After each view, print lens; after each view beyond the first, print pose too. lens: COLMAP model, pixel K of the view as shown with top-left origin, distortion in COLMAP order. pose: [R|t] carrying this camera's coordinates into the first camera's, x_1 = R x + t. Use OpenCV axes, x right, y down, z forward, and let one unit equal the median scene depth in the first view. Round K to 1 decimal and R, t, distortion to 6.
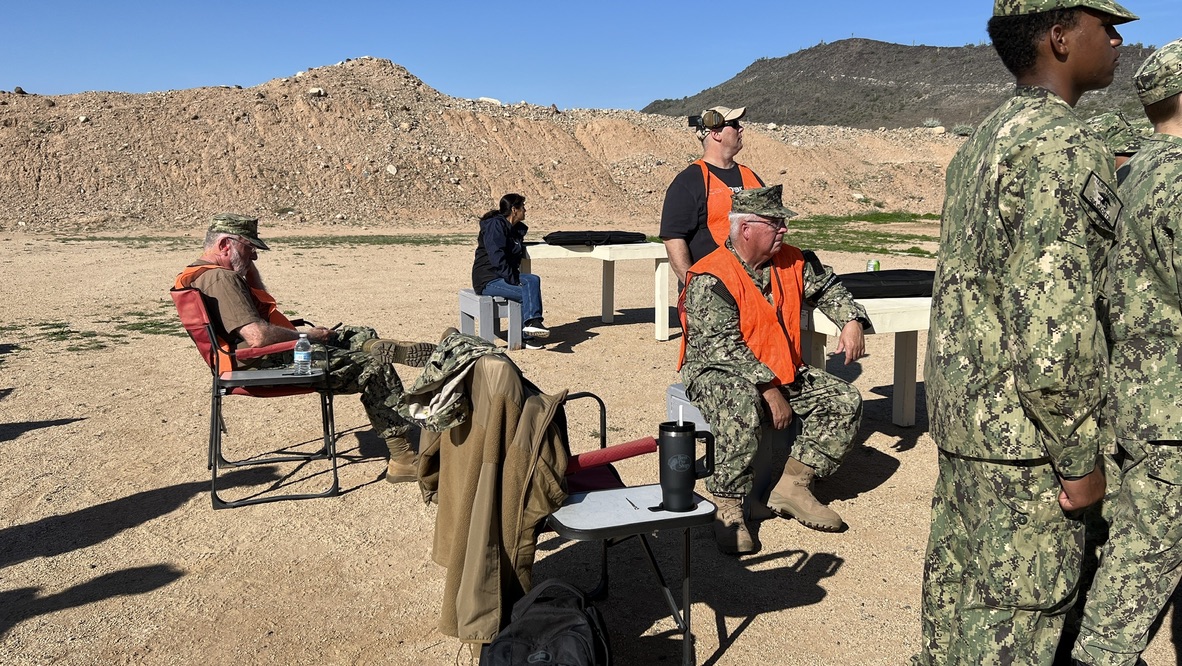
lens RADIAL K [[877.3, 0, 598.1], [0, 877.3, 331.1], [0, 0, 1]] dist [0.012041, -0.023591]
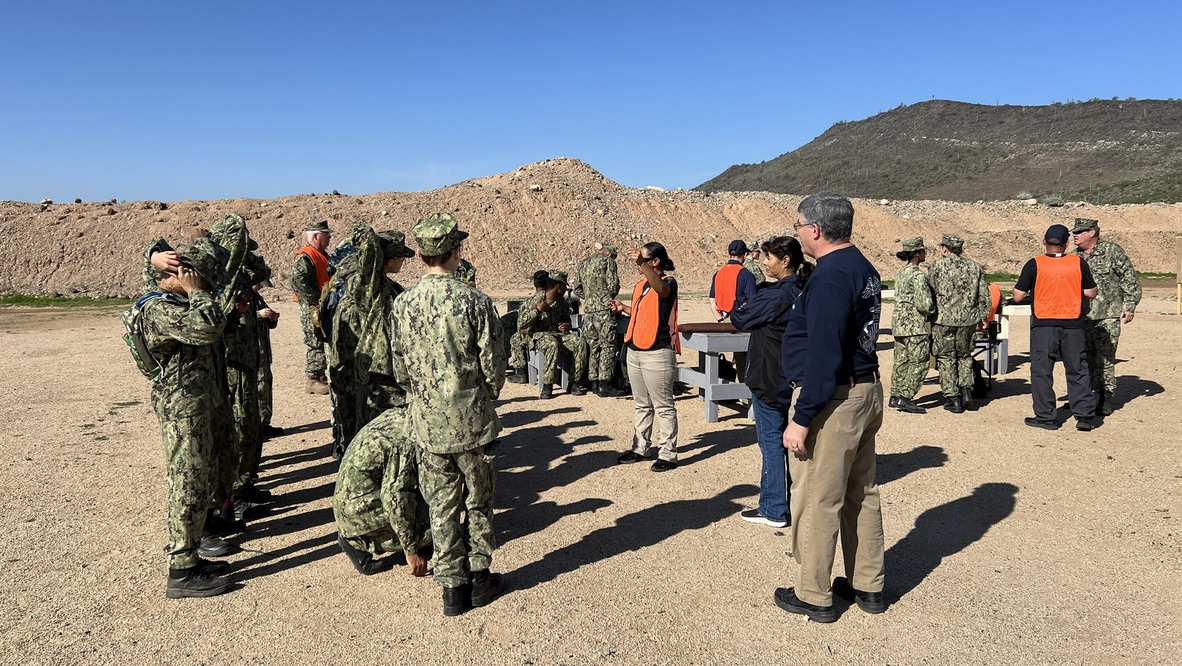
lens RADIAL K [[877.3, 0, 587.0], [0, 877.3, 339.8], [0, 0, 1]] dist [0.012041, -0.023591]
pose [[0.995160, -0.004548, -0.098164, -0.093068], [-0.001641, 0.998020, -0.062874, 0.029339], [0.098256, 0.062731, 0.993182, -0.222842]]
